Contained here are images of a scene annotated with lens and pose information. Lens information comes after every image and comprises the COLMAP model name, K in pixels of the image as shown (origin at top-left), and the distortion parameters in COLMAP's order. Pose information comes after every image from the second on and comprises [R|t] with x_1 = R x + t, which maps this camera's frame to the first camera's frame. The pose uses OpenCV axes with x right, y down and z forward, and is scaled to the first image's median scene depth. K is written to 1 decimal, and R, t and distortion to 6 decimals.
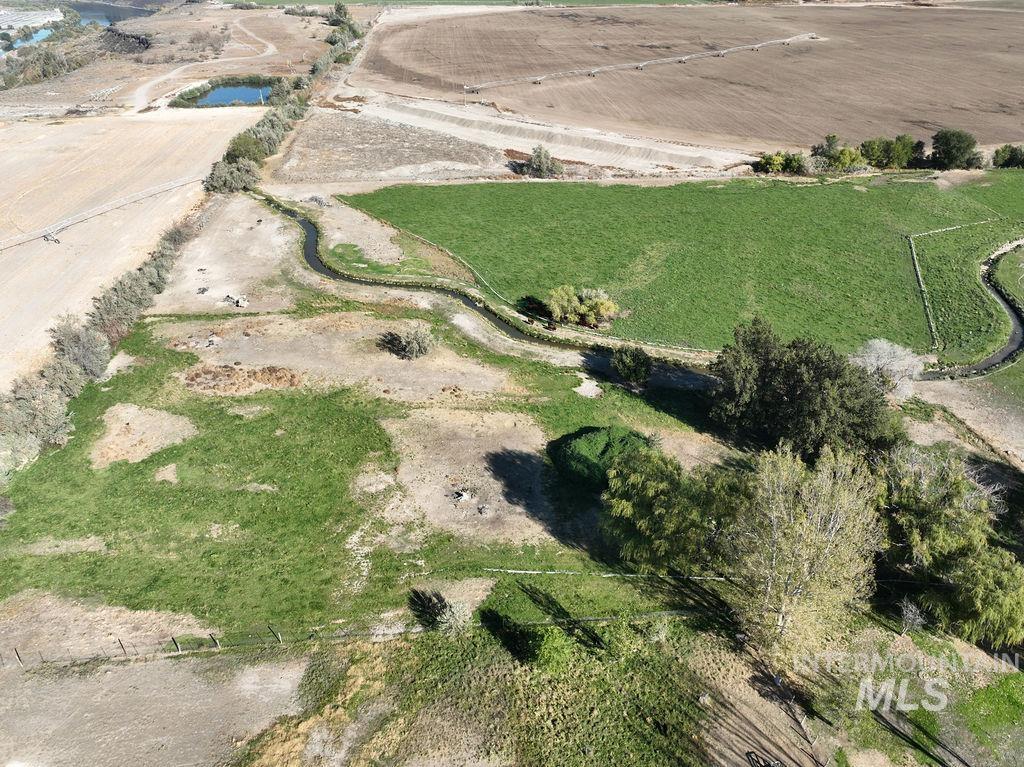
lens RADIAL K [[724.7, 0, 512.0], [0, 724.7, 383.5], [0, 0, 1]] dist [-0.002606, 0.019071]
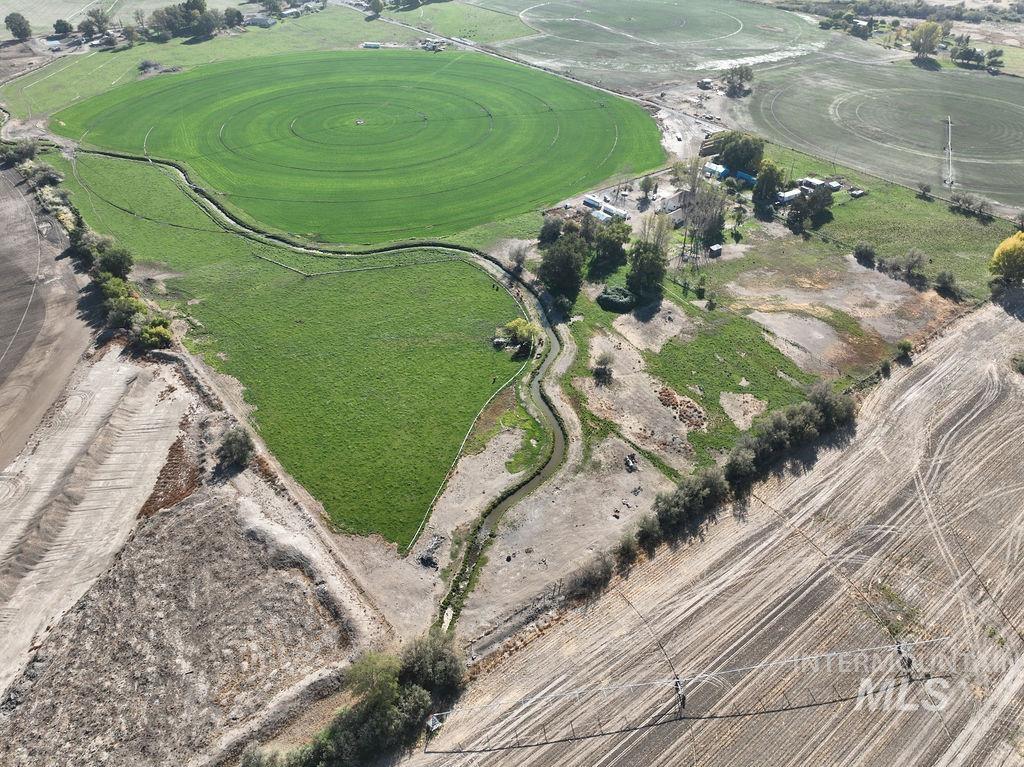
lens RADIAL K [[724.7, 0, 512.0], [0, 724.7, 383.5], [0, 0, 1]] dist [-0.002606, 0.019071]
pose [[-0.554007, -0.505046, 0.661820, -1.218368], [0.434692, 0.502505, 0.747350, -1.476023], [-0.710014, 0.701724, -0.058851, 1.263387]]
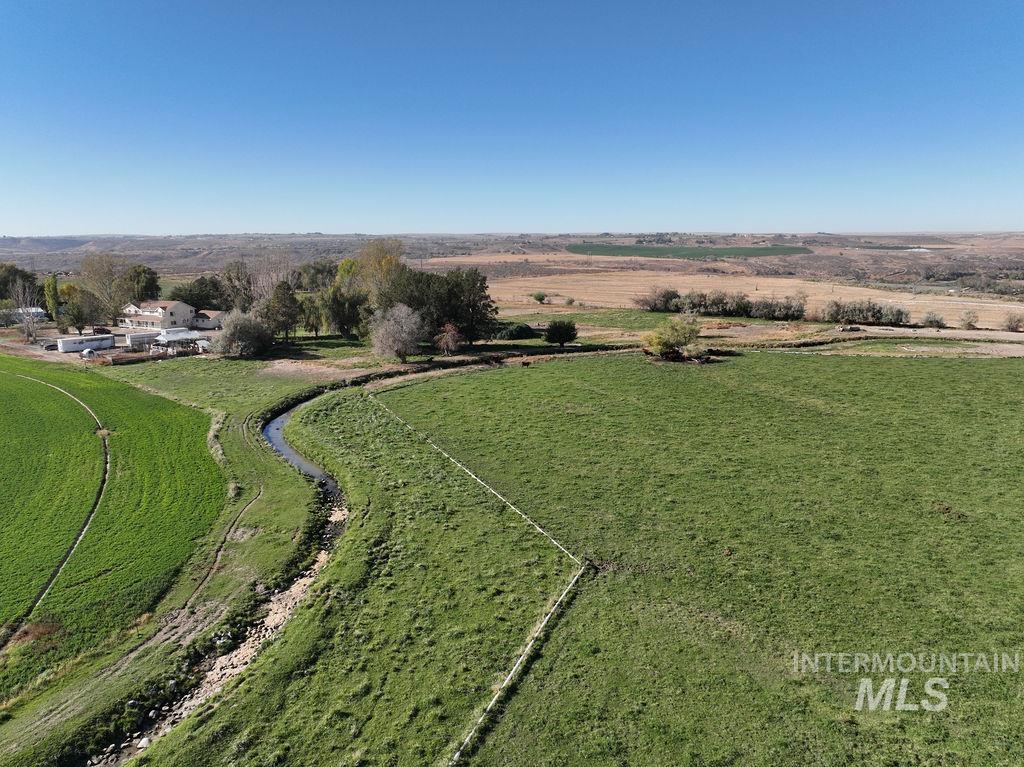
lens RADIAL K [[724.7, 0, 512.0], [0, 724.7, 383.5], [0, 0, 1]] dist [-0.002606, 0.019071]
pose [[-0.696225, 0.146640, -0.702686, 1.016172], [-0.371207, 0.764308, 0.527294, -0.530875], [0.614391, 0.627957, -0.477697, 1.439743]]
